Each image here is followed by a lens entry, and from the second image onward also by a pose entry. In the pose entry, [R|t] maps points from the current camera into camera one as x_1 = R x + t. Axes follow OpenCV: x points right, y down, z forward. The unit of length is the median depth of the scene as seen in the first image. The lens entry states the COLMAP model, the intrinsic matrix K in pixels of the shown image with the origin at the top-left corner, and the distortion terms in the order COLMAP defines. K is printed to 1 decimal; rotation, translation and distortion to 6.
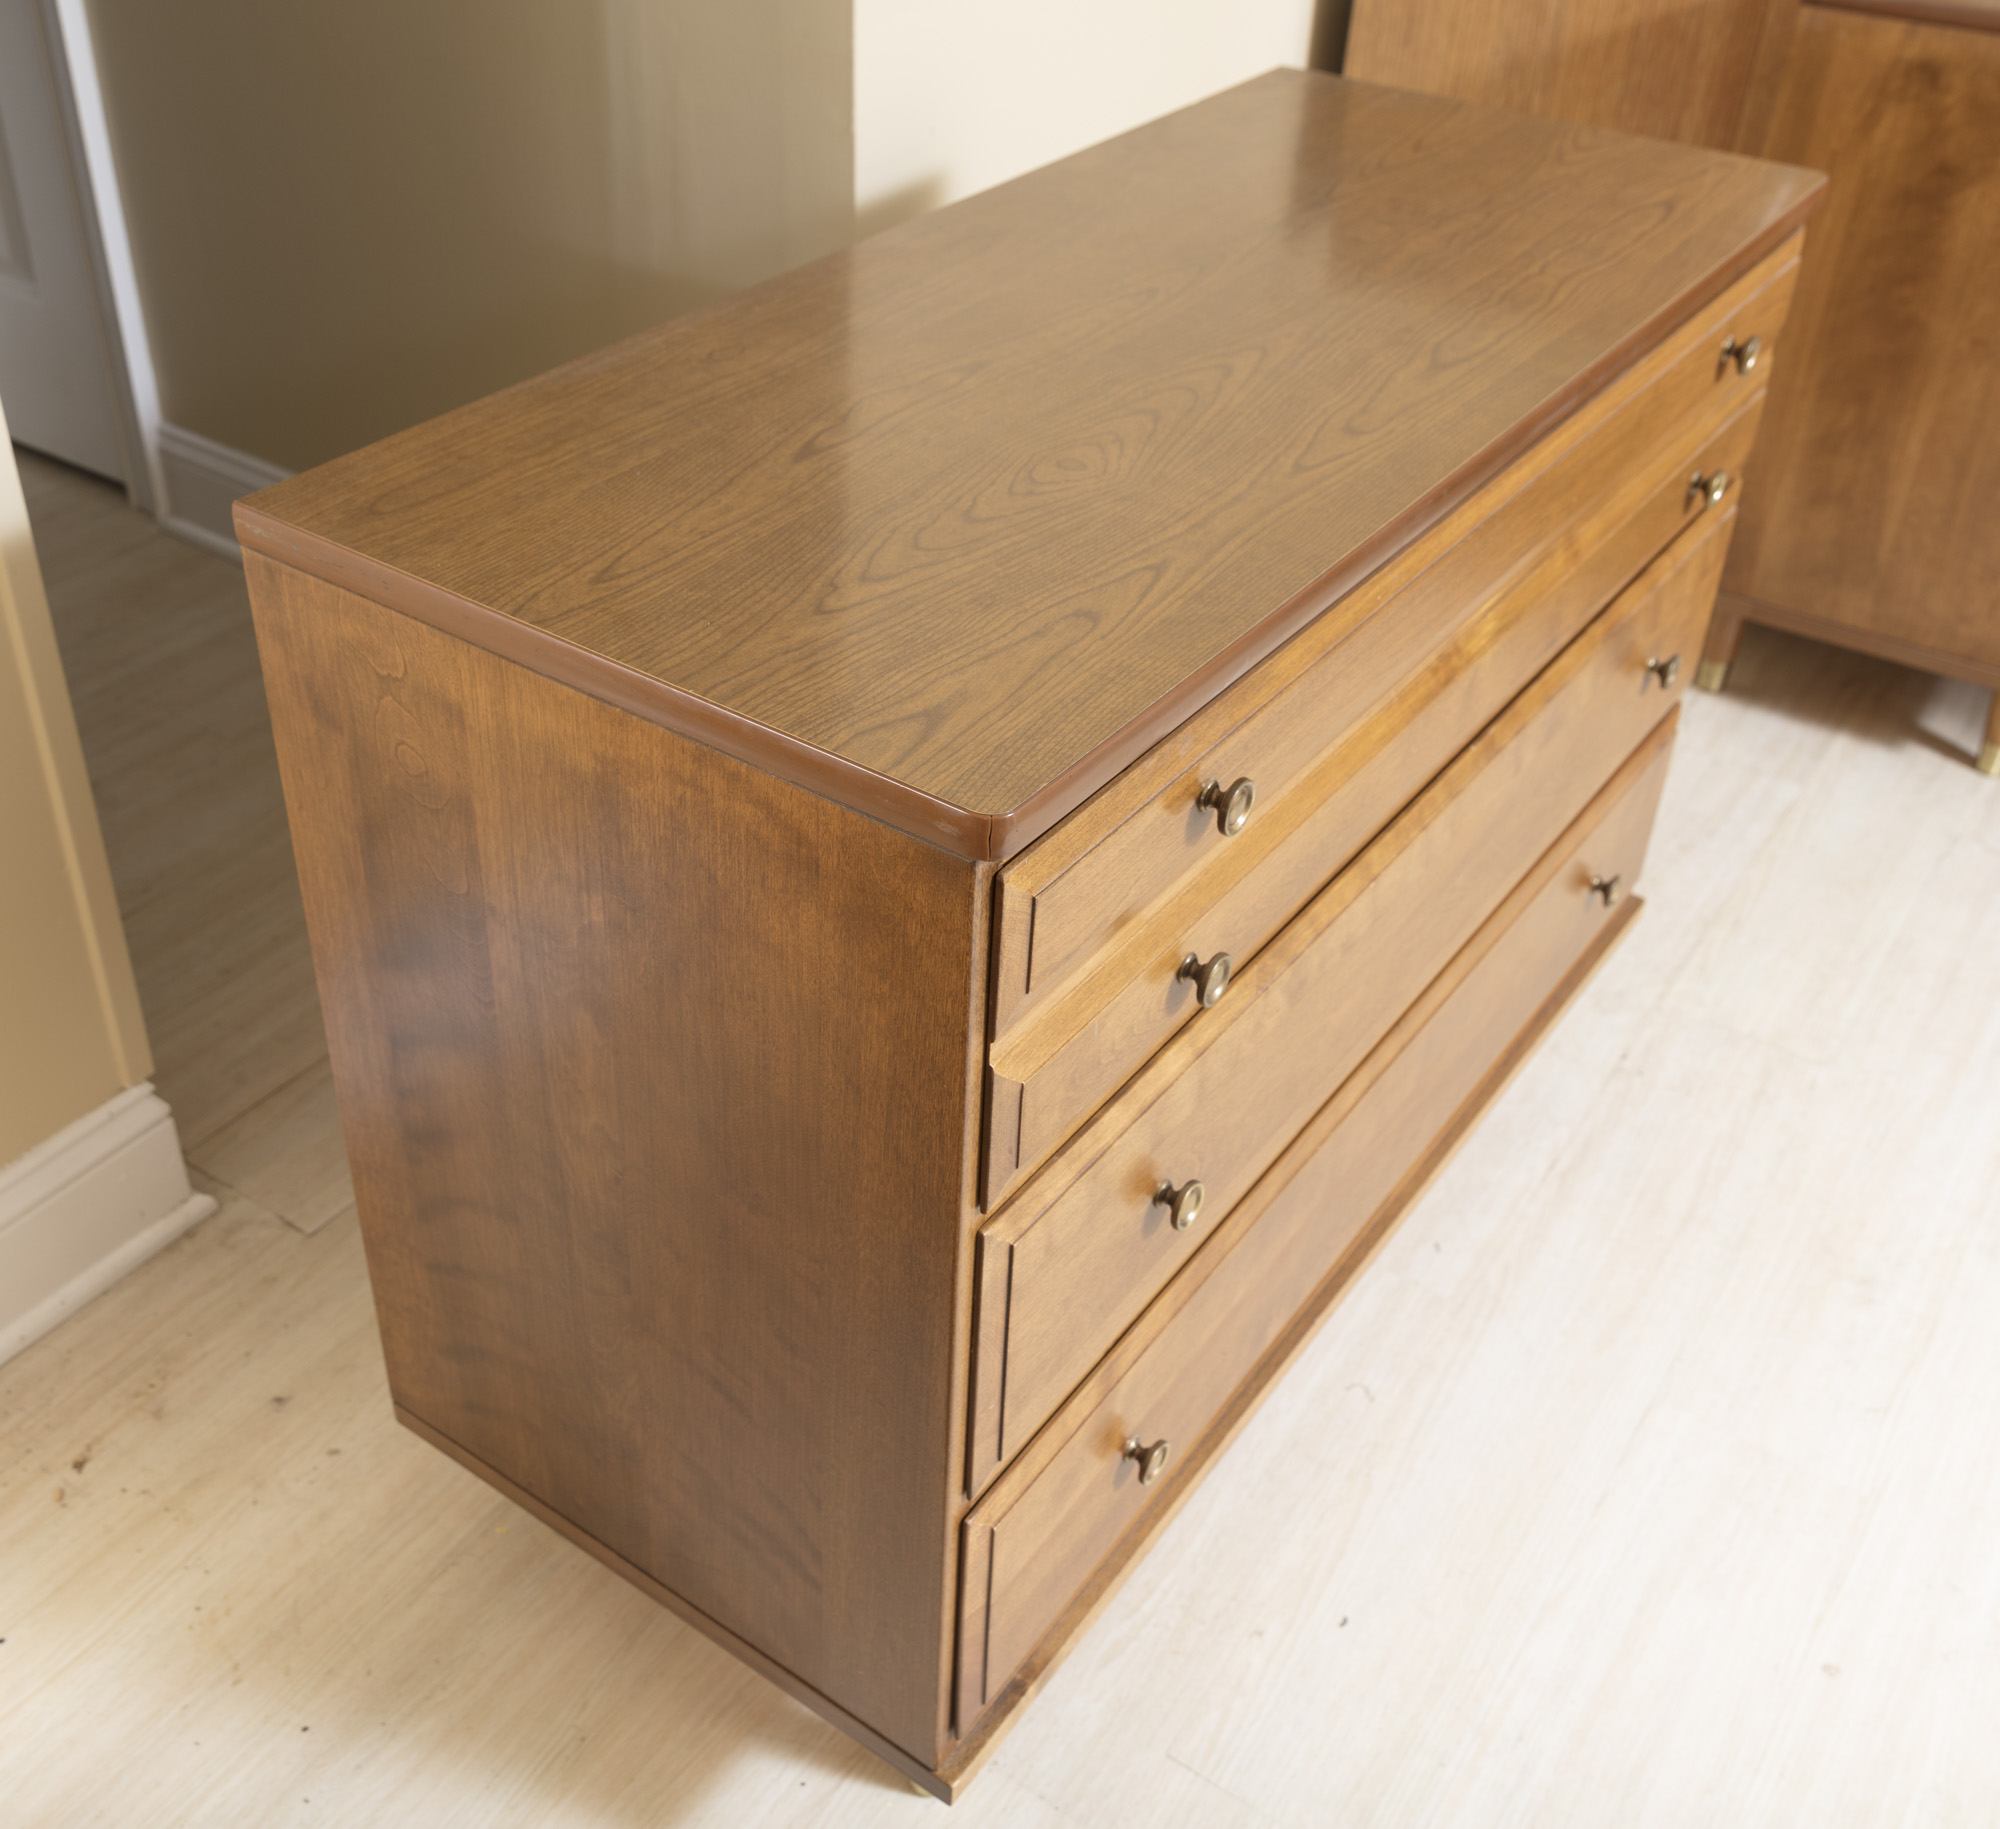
lens RADIAL K [[2154.9, 0, 948.9], [0, 2154.9, 840.4], [0, 0, 1]] dist [0.001473, -0.001739]
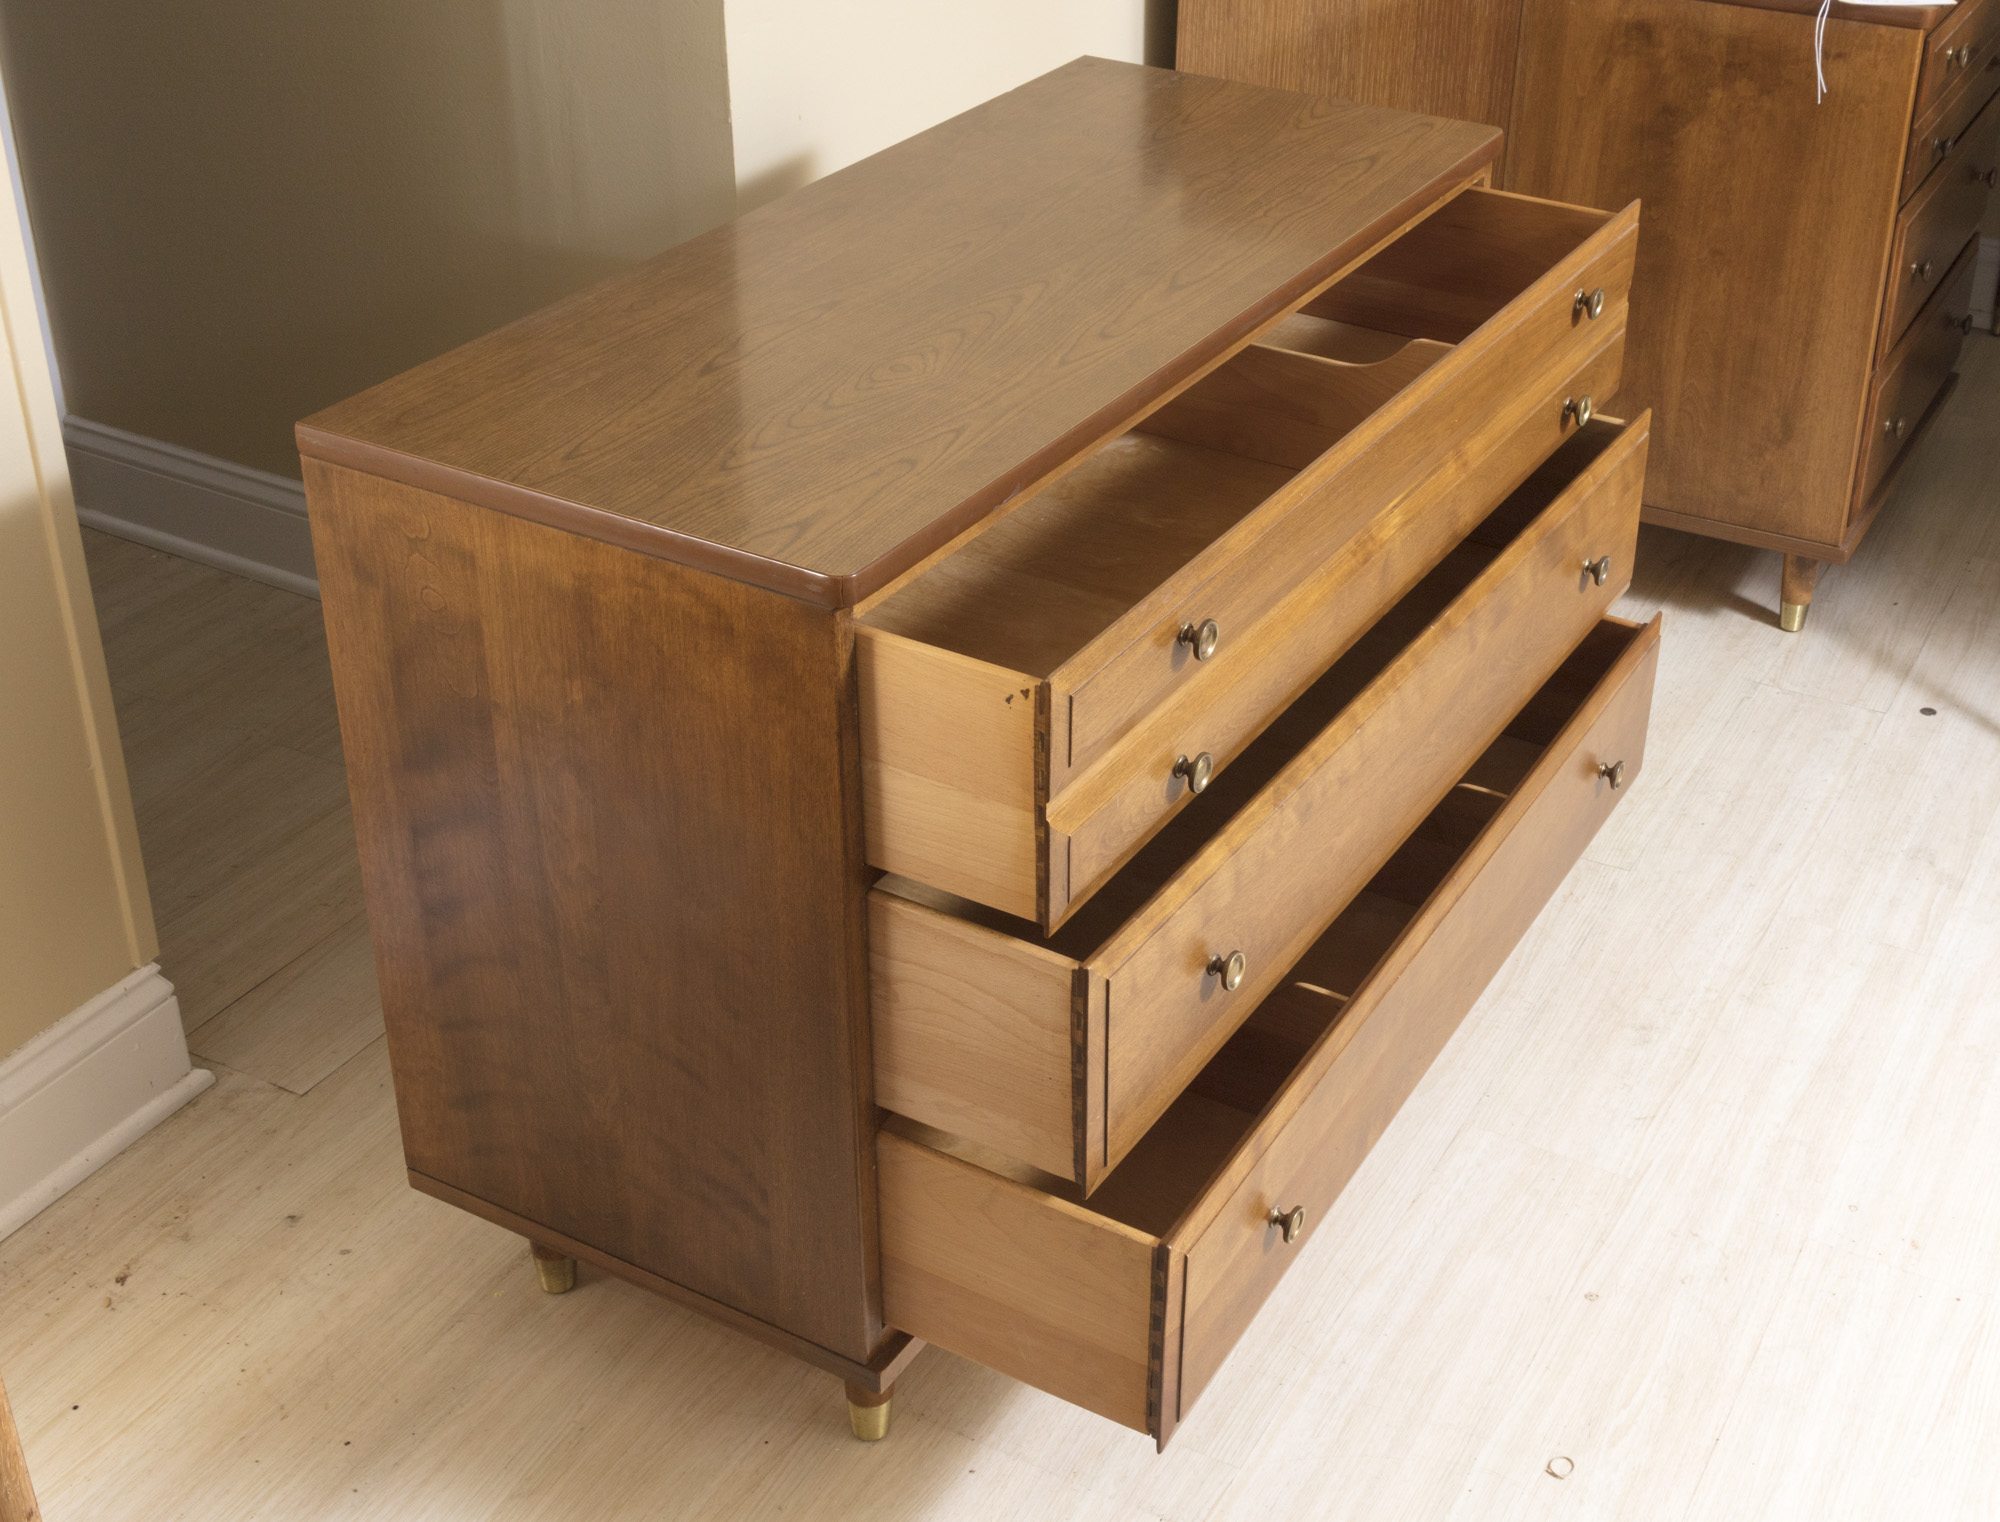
lens RADIAL K [[2602.4, 0, 1157.0], [0, 2602.4, 643.6], [0, 0, 1]] dist [0.016248, -0.019833]
pose [[0.992599, -0.064188, 0.103086, 0.037119], [0.074034, 0.992749, -0.094706, 0.177375], [-0.096260, 0.101637, 0.990153, -0.677588]]
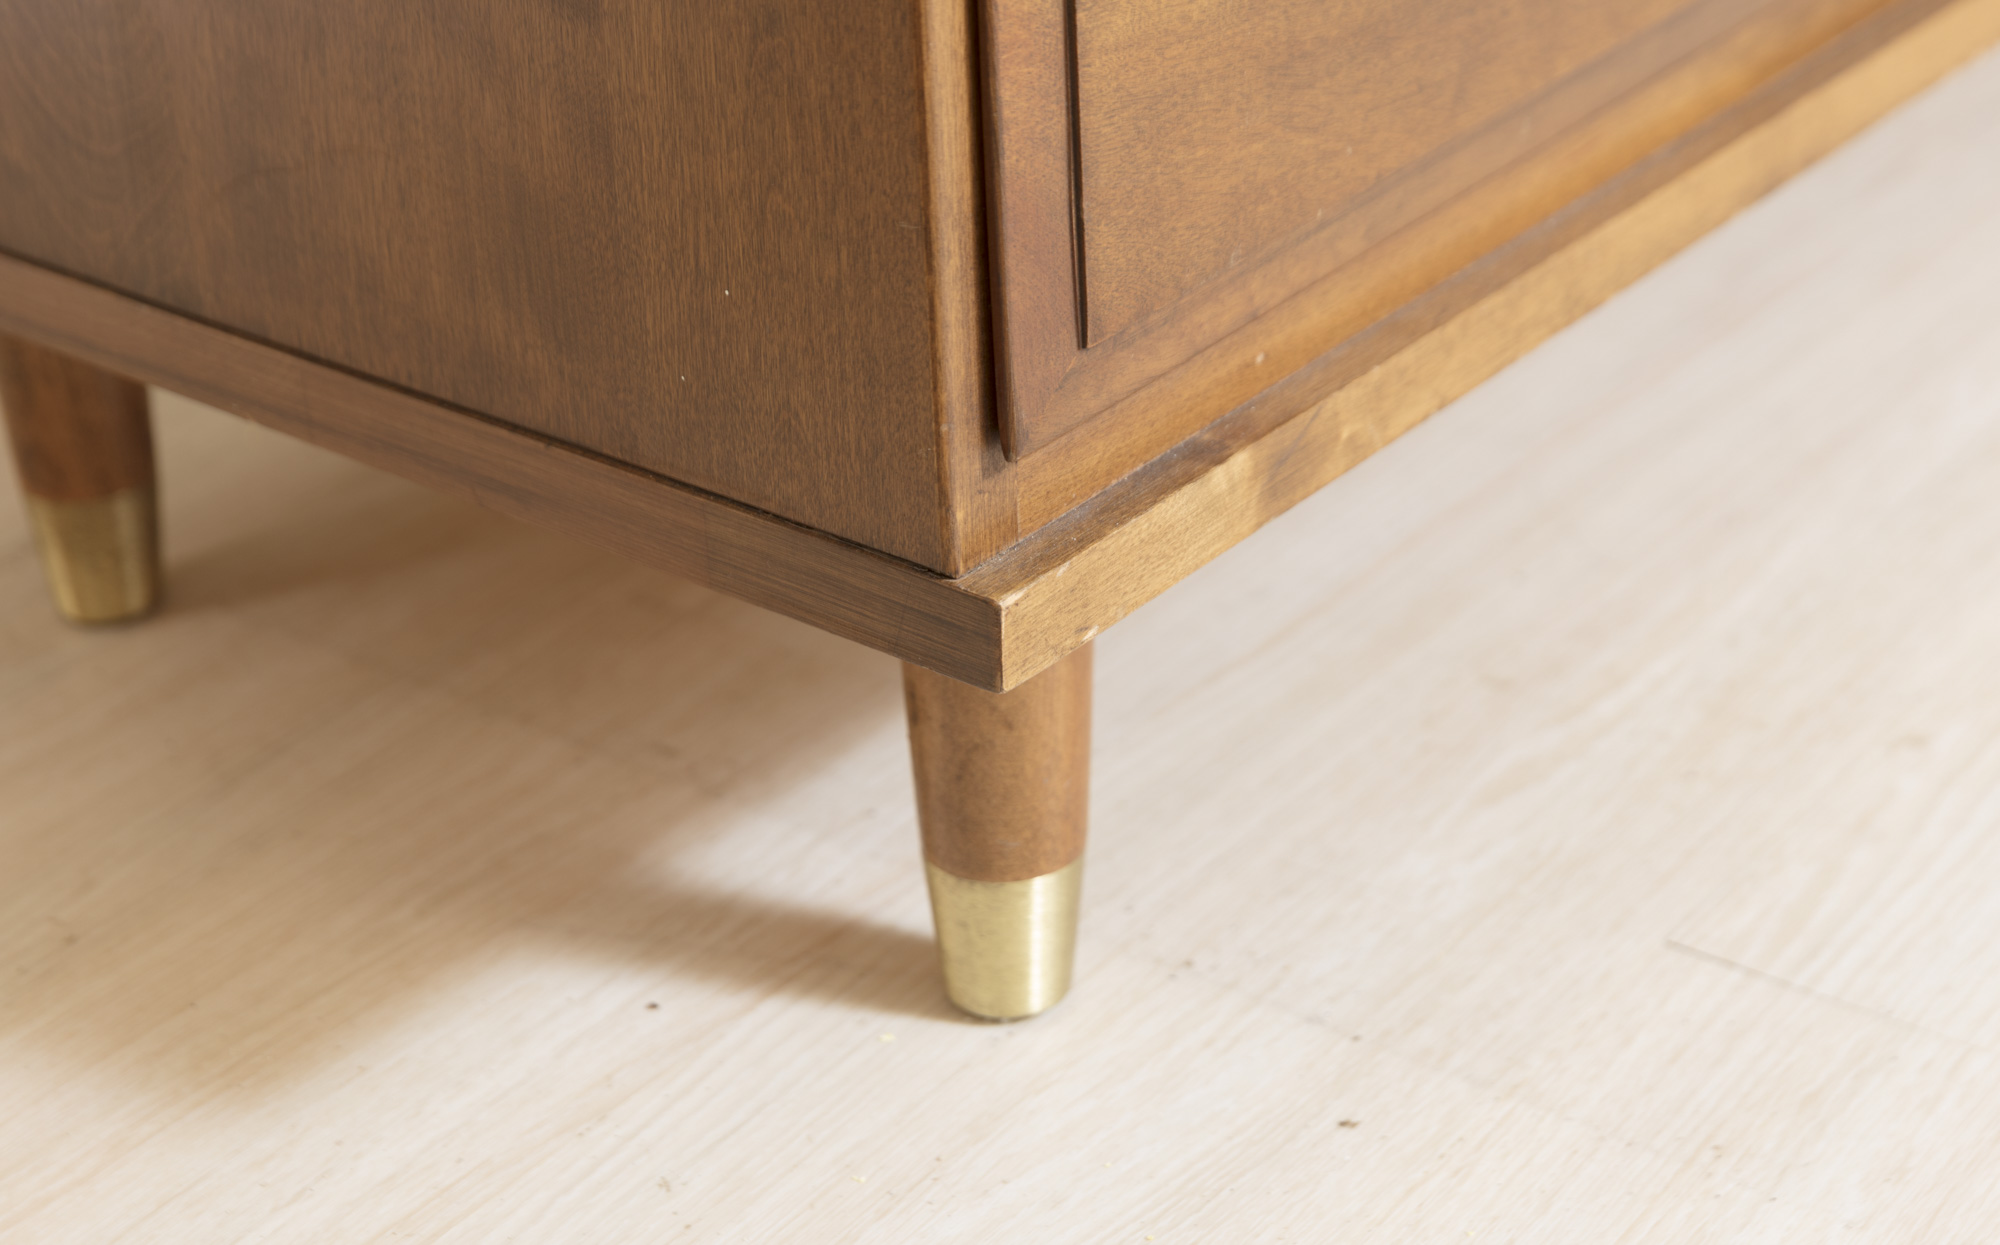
lens RADIAL K [[4069.0, 0, 1006.4], [0, 4069.0, 710.6], [0, 0, 1]] dist [-0.035917, -0.013533]
pose [[0.996957, -0.031359, -0.071368, 0.052226], [0.025868, 0.996726, -0.076601, 0.551910], [0.073537, 0.074522, 0.994504, 0.401160]]
